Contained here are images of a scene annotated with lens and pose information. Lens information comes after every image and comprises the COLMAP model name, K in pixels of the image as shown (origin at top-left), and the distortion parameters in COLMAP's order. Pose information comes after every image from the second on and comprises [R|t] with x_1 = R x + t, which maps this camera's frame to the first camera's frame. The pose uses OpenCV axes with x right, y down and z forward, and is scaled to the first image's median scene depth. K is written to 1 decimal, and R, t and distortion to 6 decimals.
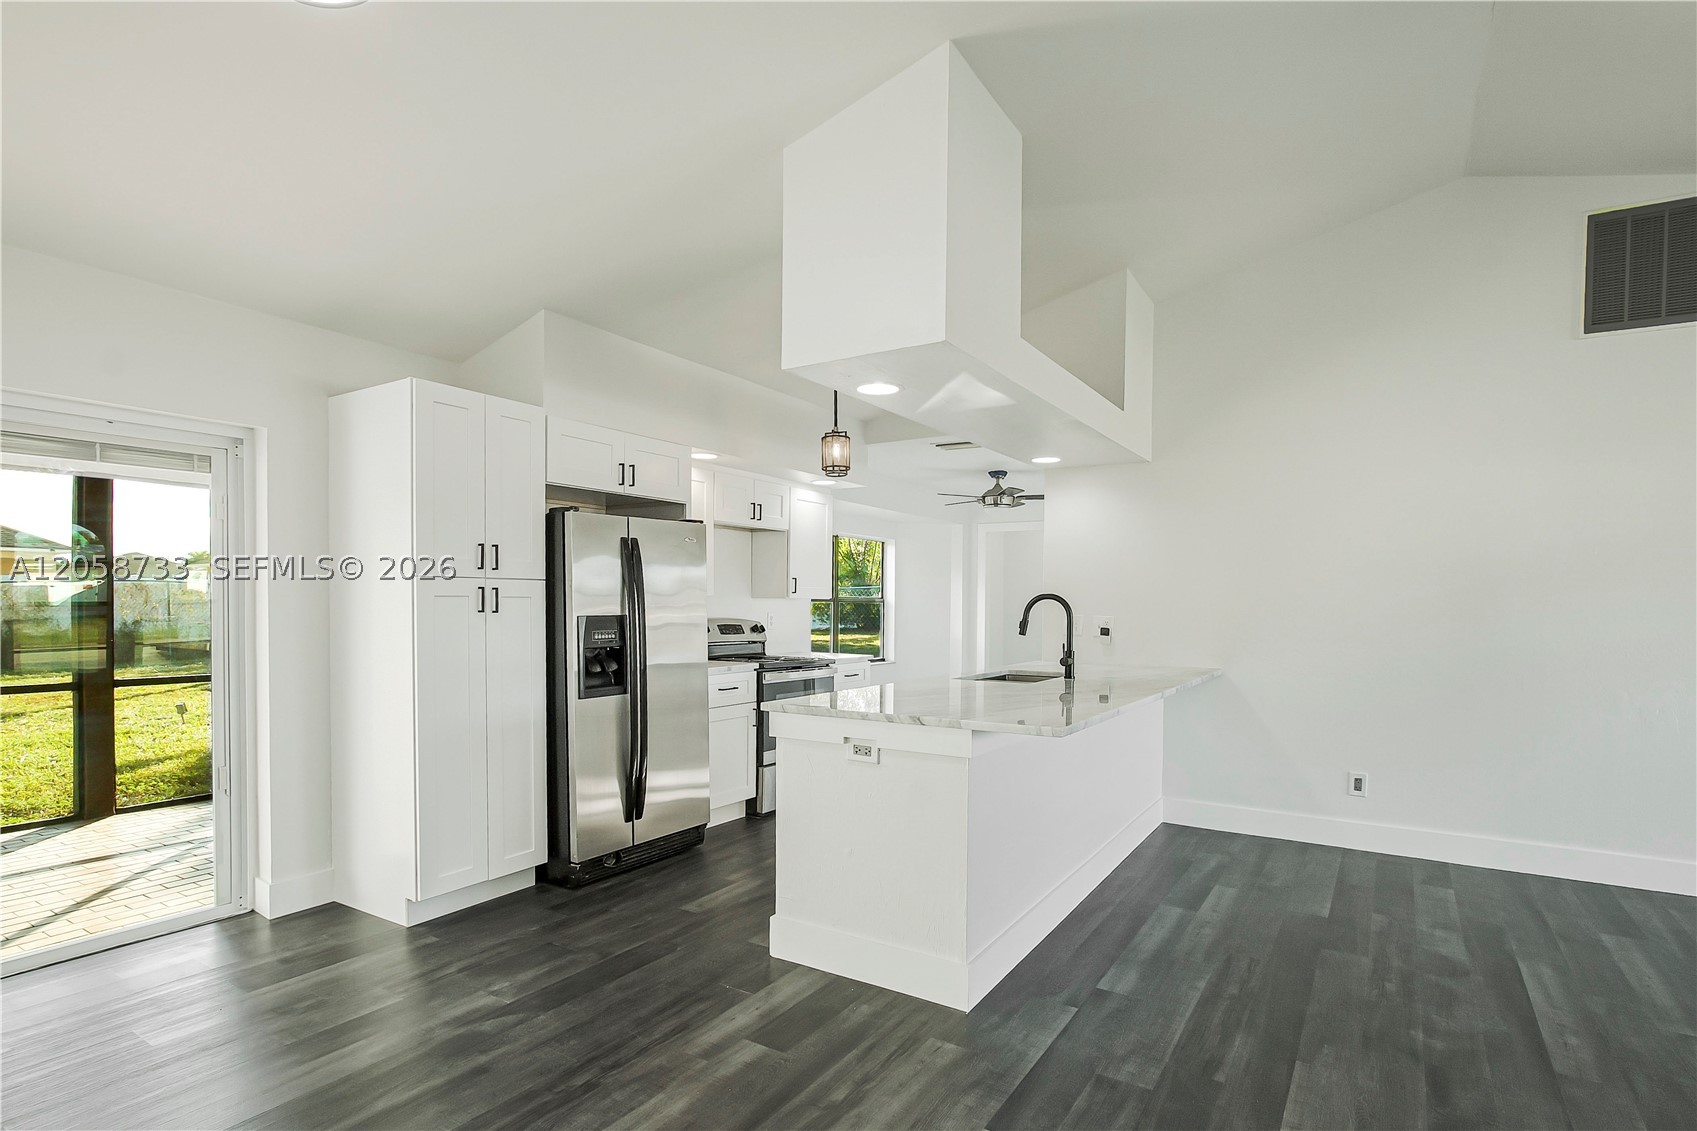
lens RADIAL K [[856.4, 0, 817.0], [0, 856.4, 584.9], [0, 0, 1]] dist [-0.007871, -0.000708]
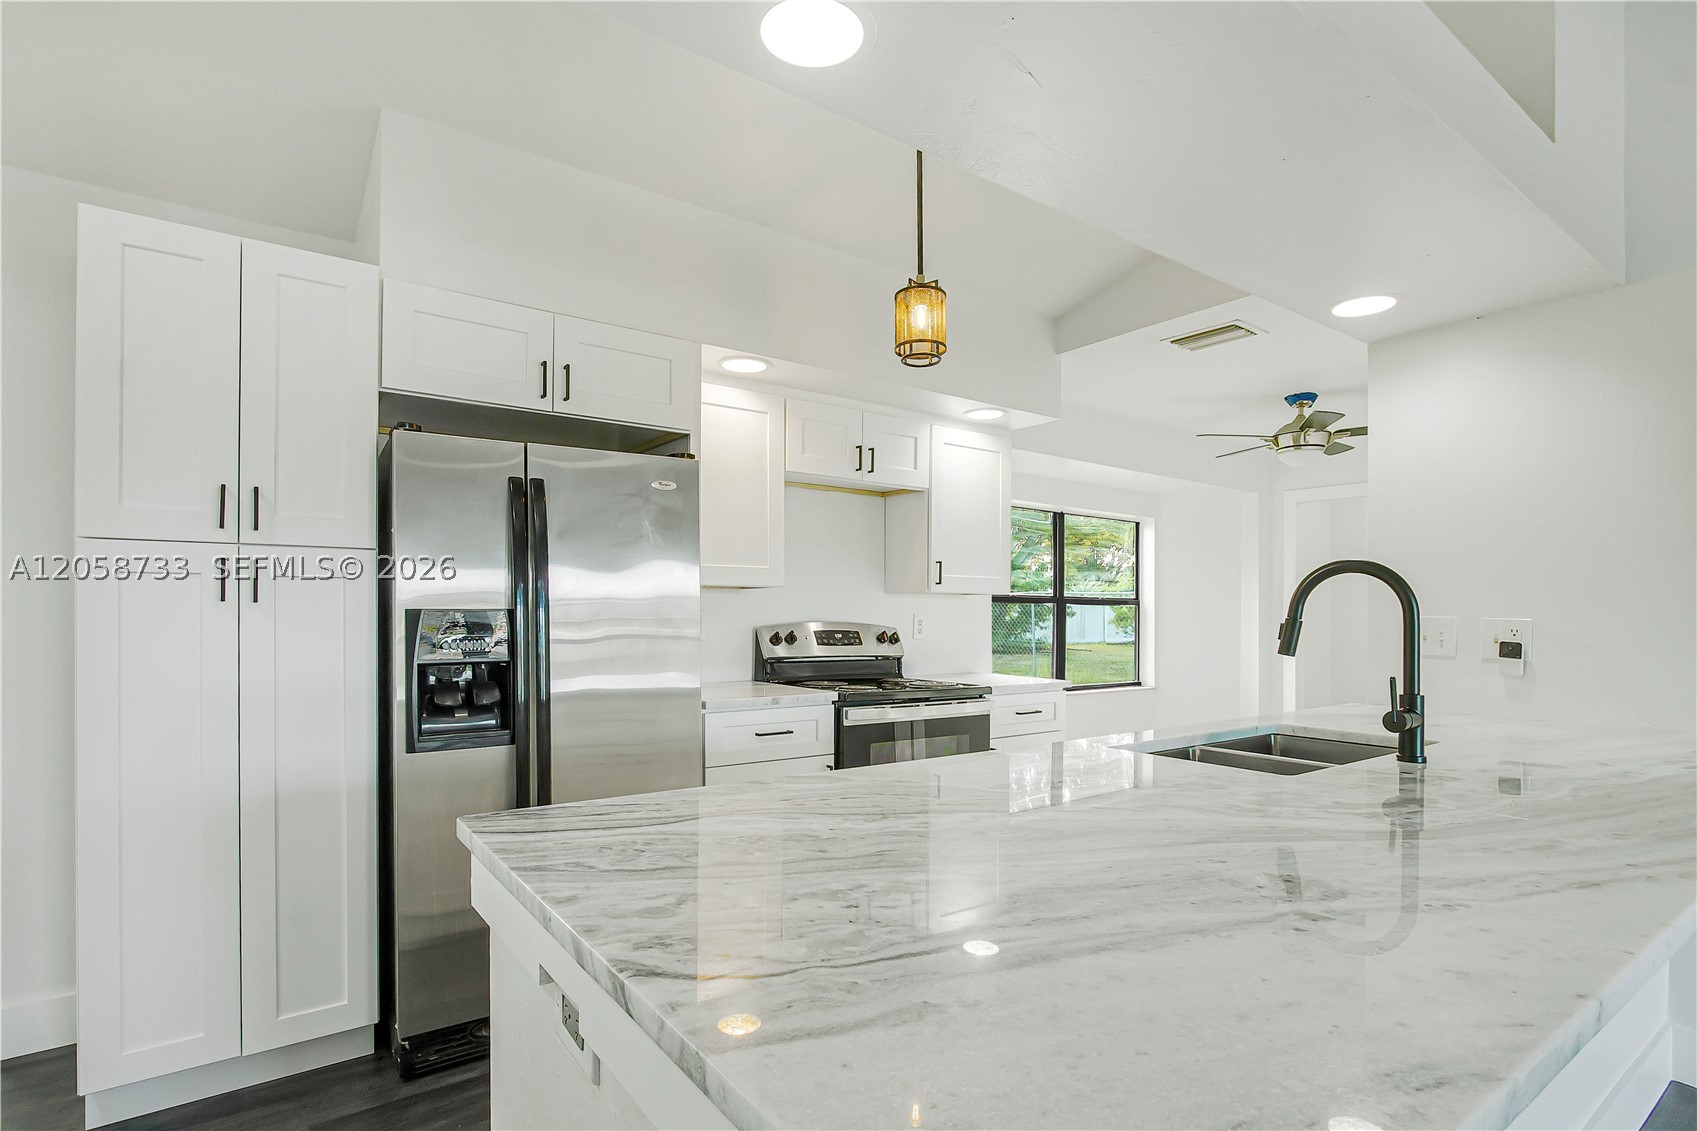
lens RADIAL K [[856.4, 0, 817.0], [0, 856.4, 584.9], [0, 0, 1]] dist [-0.007871, -0.000708]
pose [[0.937547, -0.010963, -0.347686, 0.141113], [0.006218, 0.999872, -0.014758, 0.023554], [0.347803, 0.011674, 0.937495, 0.426382]]
